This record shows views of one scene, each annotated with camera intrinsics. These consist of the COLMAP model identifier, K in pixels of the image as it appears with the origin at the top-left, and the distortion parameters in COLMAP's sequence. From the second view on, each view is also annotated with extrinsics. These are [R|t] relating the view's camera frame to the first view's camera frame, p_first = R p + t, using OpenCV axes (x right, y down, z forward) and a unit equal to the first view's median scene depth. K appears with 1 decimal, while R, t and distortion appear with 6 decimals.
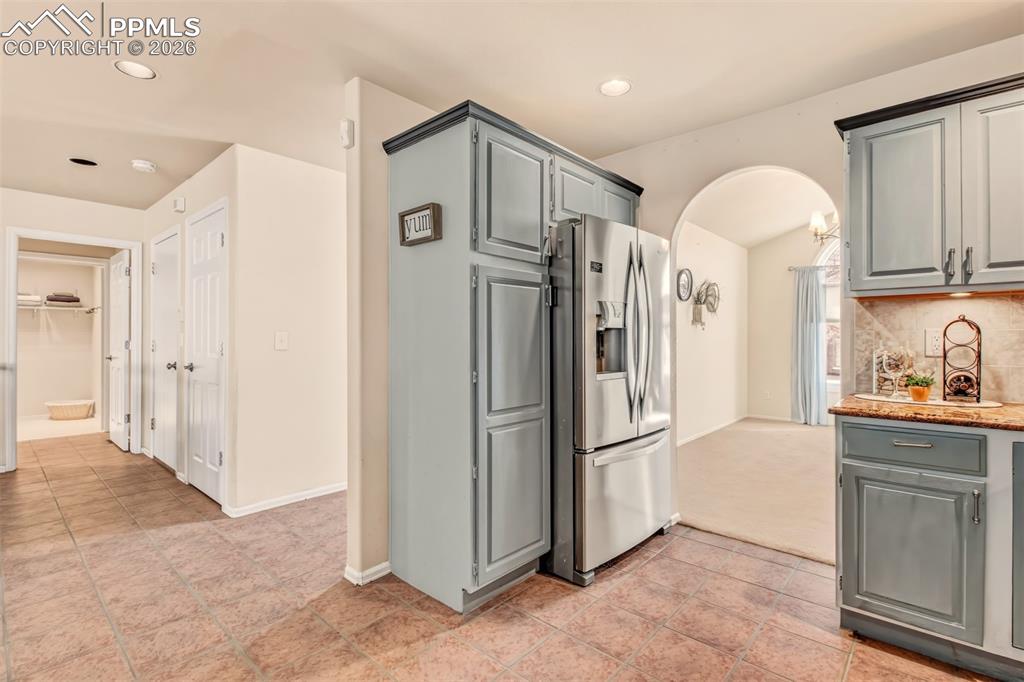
lens RADIAL K [[476.8, 0, 512.3], [0, 476.8, 337.6], [0, 0, 1]] dist [-0.000711, -0.001505]
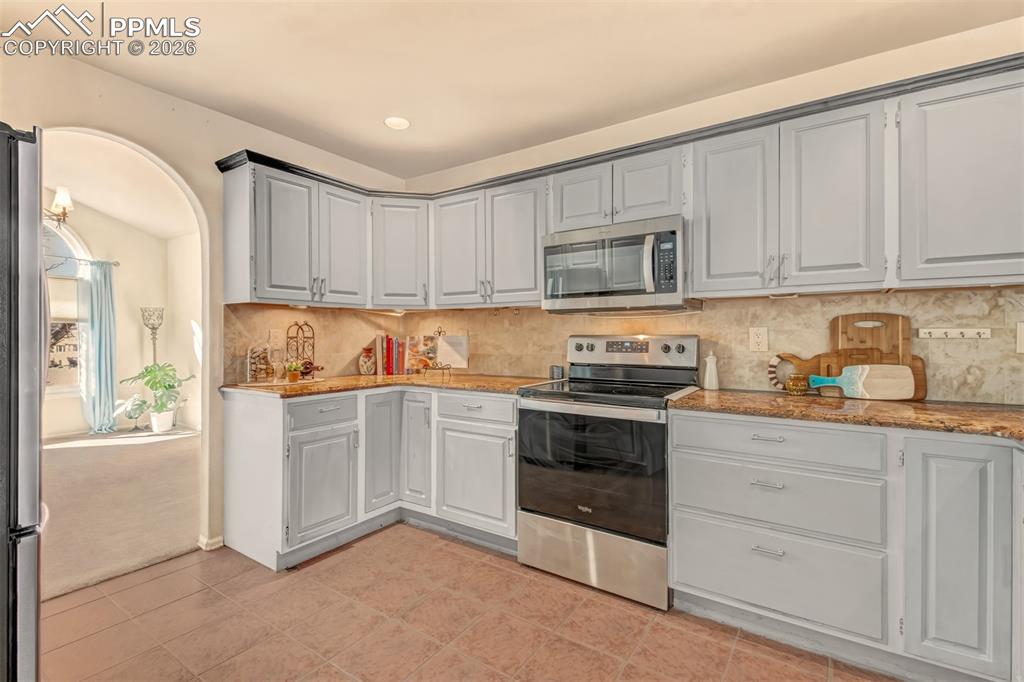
lens RADIAL K [[465.2, 0, 512.0], [0, 465.2, 341.0], [0, 0, 1]] dist [0.012874, -0.000184]
pose [[-0.133263, -0.008942, 0.991040, -0.598021], [0.001044, 0.999957, 0.009162, 0.001926], [-0.991080, 0.002256, -0.133248, 0.574377]]
